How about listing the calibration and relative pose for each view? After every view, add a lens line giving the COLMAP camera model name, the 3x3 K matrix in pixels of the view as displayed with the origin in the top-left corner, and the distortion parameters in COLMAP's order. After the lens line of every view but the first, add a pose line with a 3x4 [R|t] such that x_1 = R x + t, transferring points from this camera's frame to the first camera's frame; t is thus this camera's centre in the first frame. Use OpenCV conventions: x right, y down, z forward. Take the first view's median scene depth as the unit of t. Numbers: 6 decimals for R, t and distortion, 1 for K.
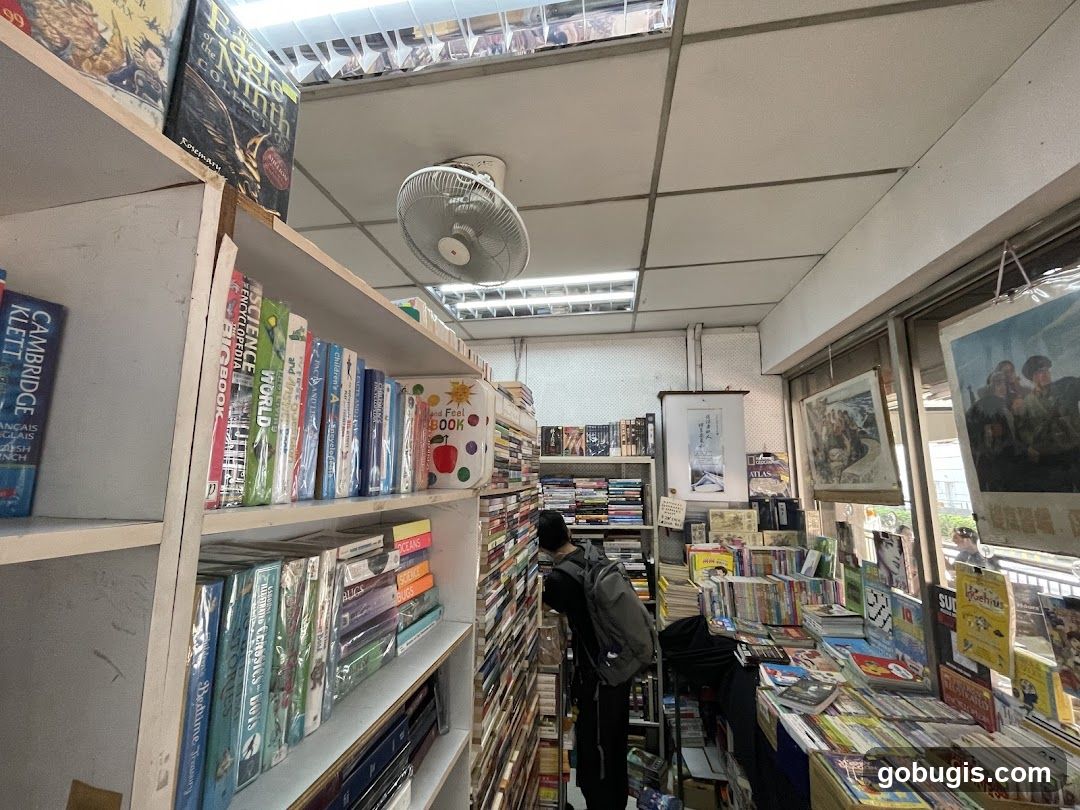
lens RADIAL K [[441.3, 0, 541.6], [0, 441.3, 412.2], [0, 0, 1]] dist [-0.002174, 0.004036]
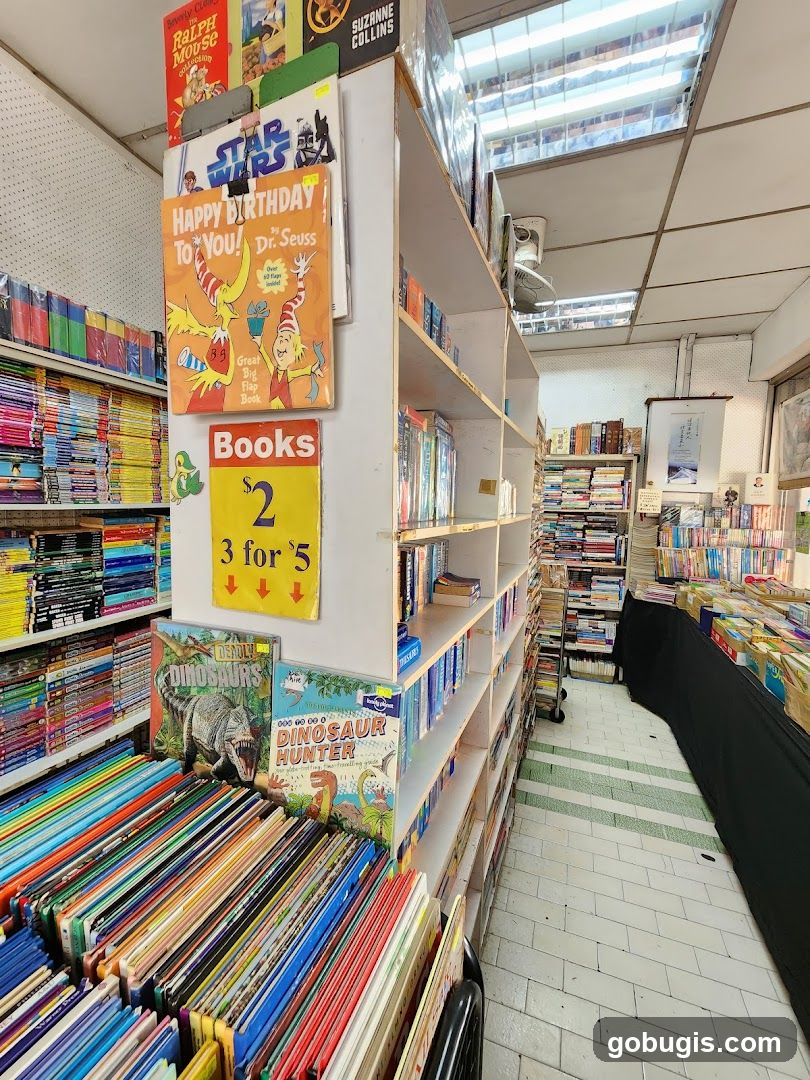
lens RADIAL K [[440.2, 0, 419.1], [0, 440.2, 530.9], [0, 0, 1]] dist [-0.001285, -0.000009]
pose [[0.980562, 0.040463, -0.191994, -0.086443], [0.001531, 0.976897, 0.213704, 0.046362], [0.196206, -0.209843, 0.957846, -0.305547]]
